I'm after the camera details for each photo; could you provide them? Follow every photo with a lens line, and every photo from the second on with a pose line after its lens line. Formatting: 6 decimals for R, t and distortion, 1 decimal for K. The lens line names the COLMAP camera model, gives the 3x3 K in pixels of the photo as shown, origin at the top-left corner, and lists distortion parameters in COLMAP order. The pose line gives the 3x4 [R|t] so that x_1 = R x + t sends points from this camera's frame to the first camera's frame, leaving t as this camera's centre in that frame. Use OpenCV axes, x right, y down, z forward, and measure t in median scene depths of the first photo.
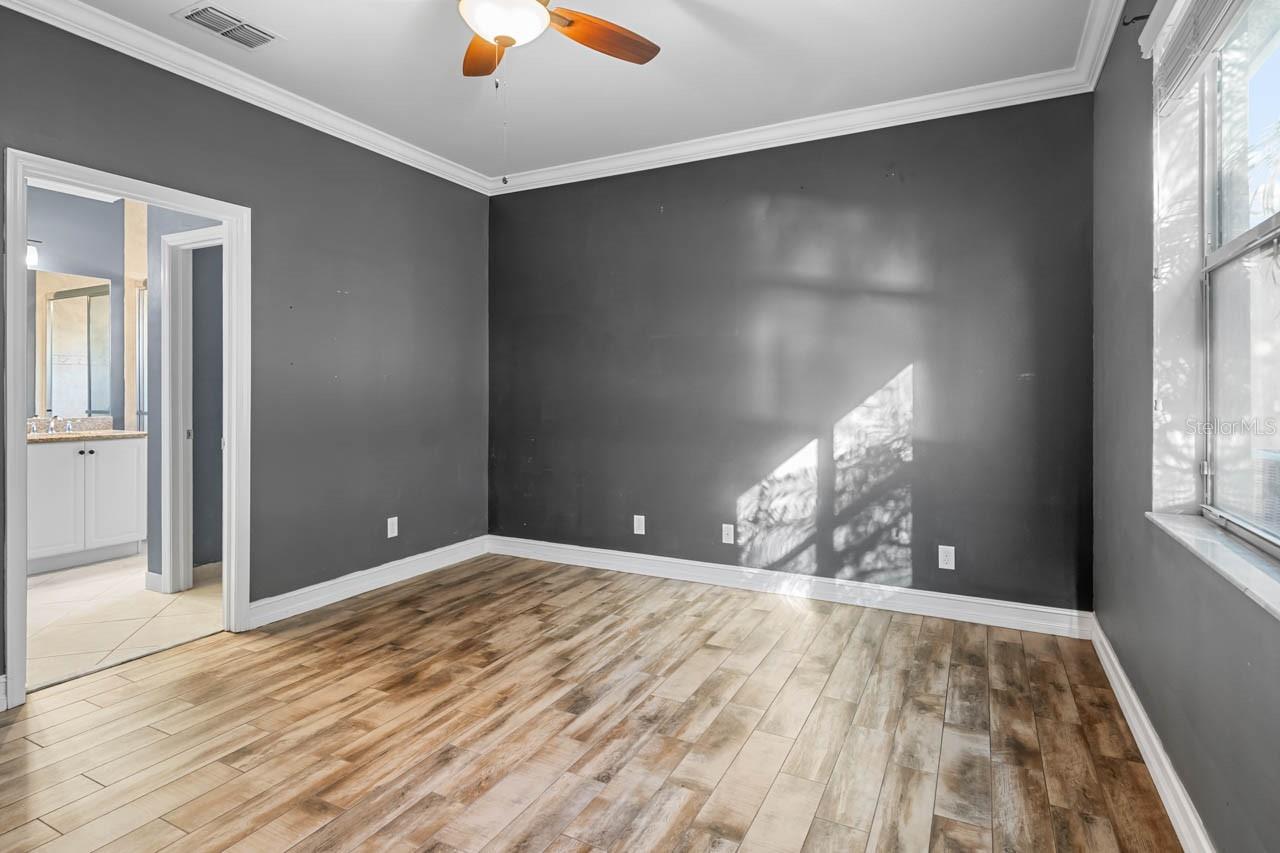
lens RADIAL K [[651.7, 0, 645.5], [0, 651.7, 406.2], [0, 0, 1]] dist [-0.000418, -0.000123]
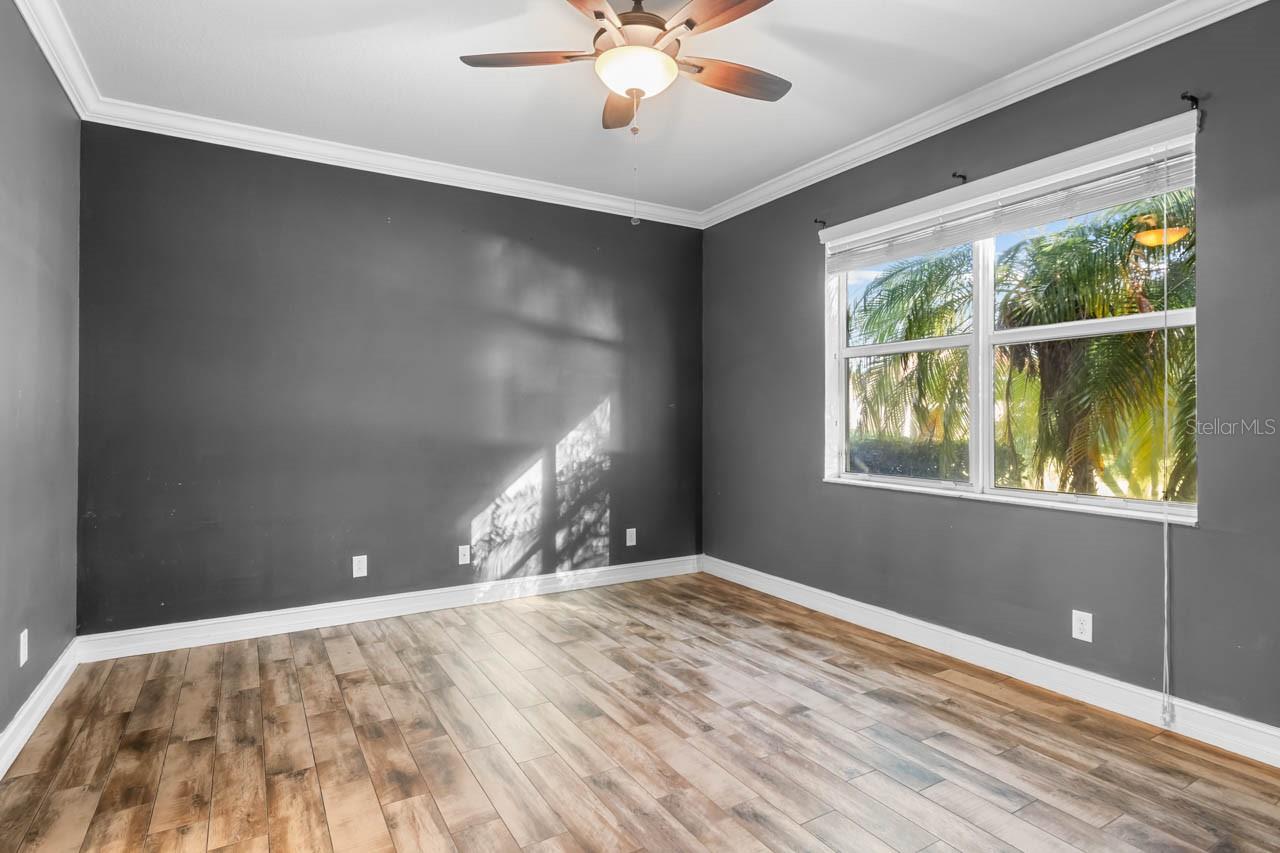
lens RADIAL K [[620.1, 0, 637.7], [0, 620.1, 474.6], [0, 0, 1]] dist [-0.001939, -0.000423]
pose [[0.559691, -0.081258, 0.824708, -0.649012], [0.020839, 0.996246, 0.084017, -0.014792], [-0.828440, -0.029838, 0.559283, 0.268215]]
